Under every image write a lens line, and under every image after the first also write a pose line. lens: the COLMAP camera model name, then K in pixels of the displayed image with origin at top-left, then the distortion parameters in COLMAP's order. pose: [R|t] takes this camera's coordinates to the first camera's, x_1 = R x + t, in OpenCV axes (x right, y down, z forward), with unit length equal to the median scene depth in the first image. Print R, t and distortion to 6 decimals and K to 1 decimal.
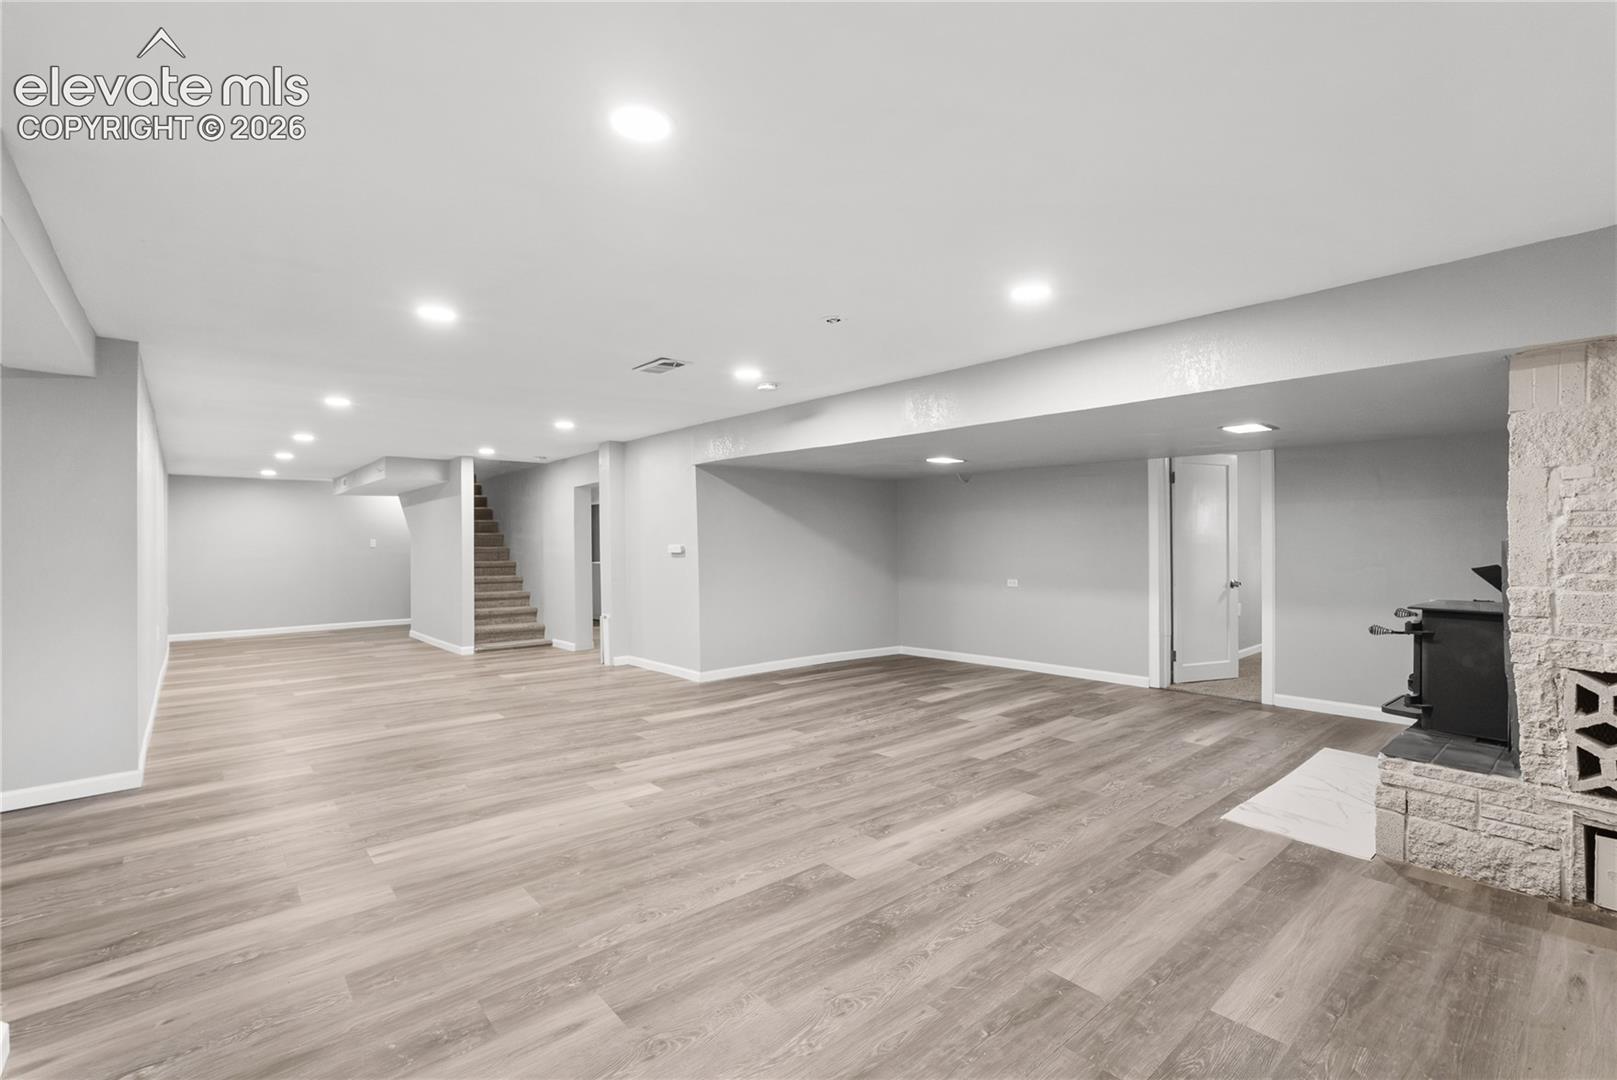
lens RADIAL K [[730.9, 0, 820.6], [0, 730.9, 541.6], [0, 0, 1]] dist [-0.006853, 0.001169]
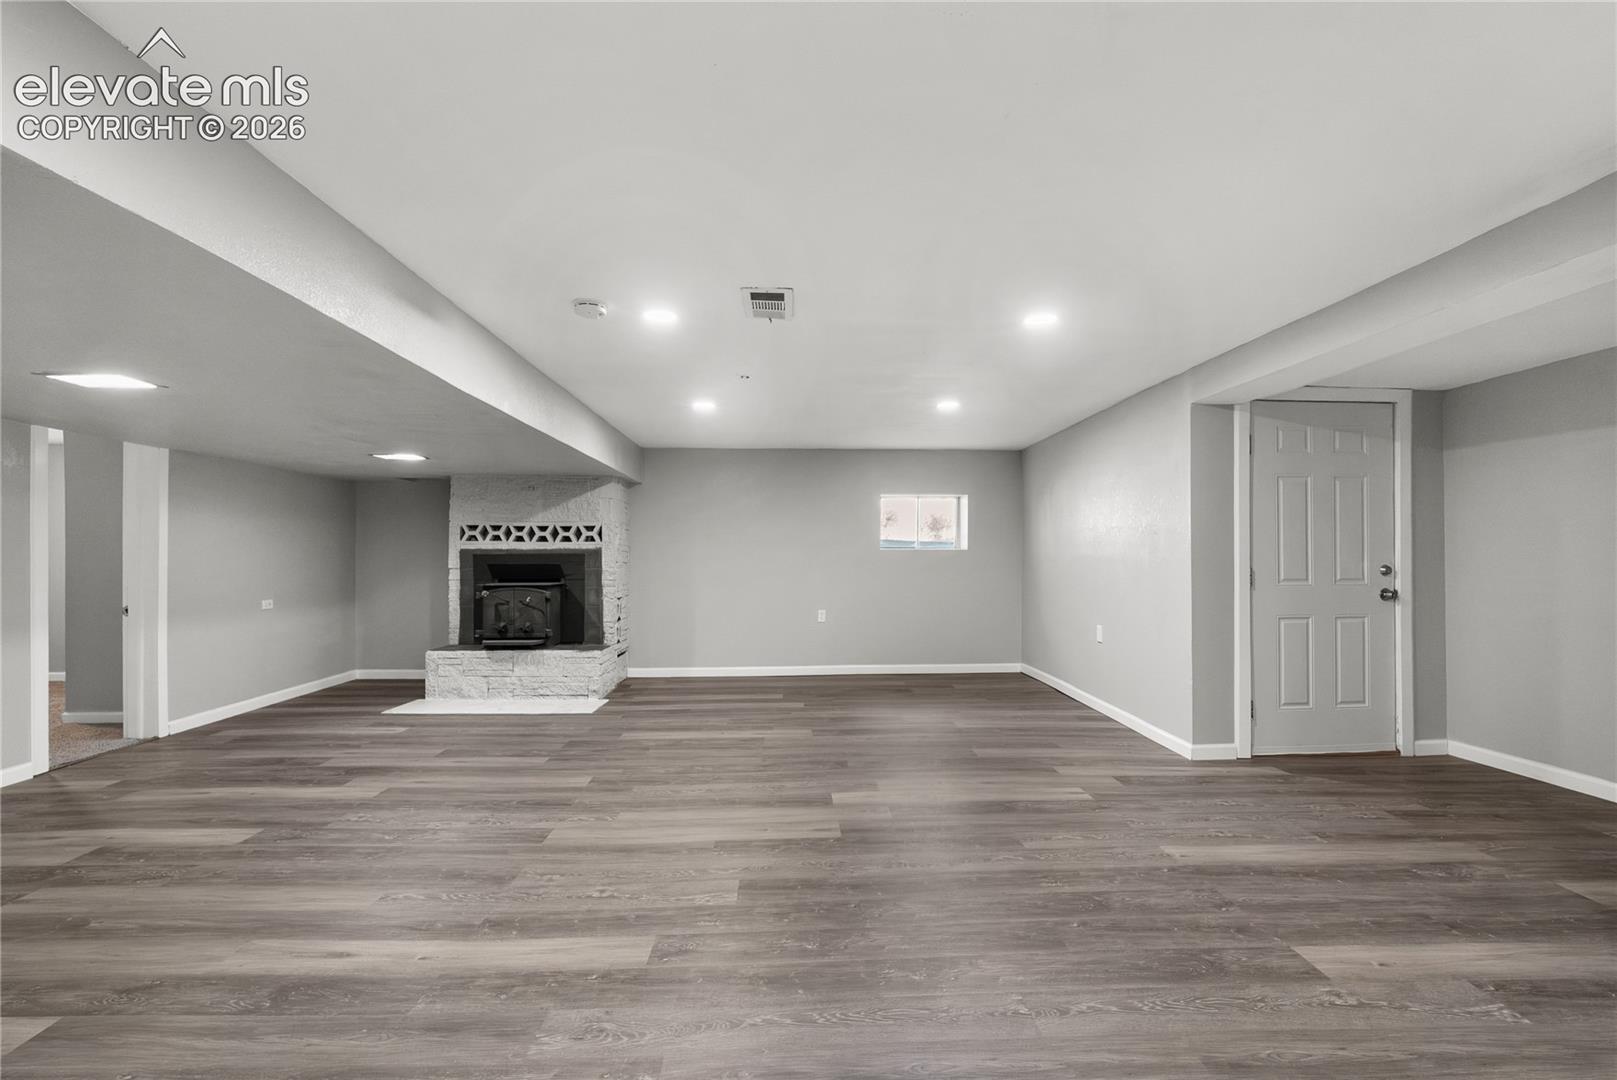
lens RADIAL K [[730.9, 0, 800.1], [0, 730.9, 544.7], [0, 0, 1]] dist [-0.006853, 0.001169]
pose [[-0.765350, 0.013563, 0.643471, -0.672975], [0.008033, 0.999901, -0.011520, 0.009131], [-0.643564, -0.003648, -0.765384, 1.455421]]
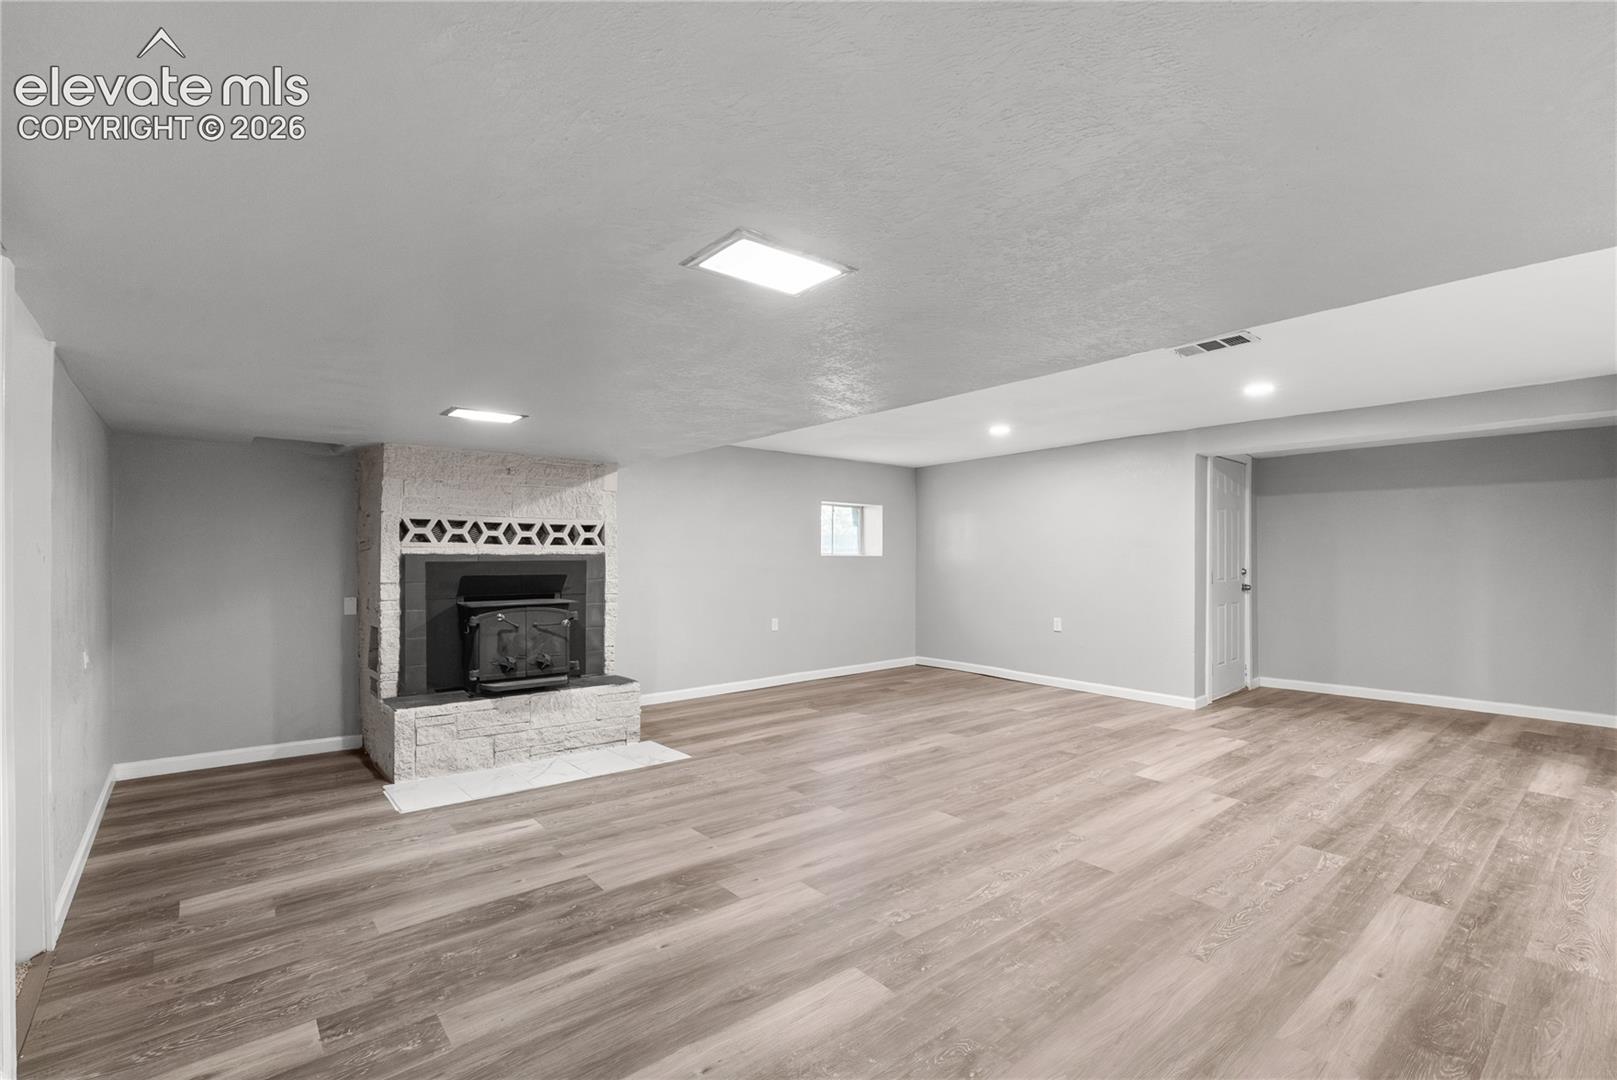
lens RADIAL K [[730.9, 0, 818.1], [0, 730.9, 547.8], [0, 0, 1]] dist [-0.006853, 0.001169]
pose [[-0.999666, 0.003118, 0.025671, 0.199609], [0.002971, 0.999979, -0.005773, -0.005419], [-0.025688, -0.005695, -0.999654, 1.740524]]
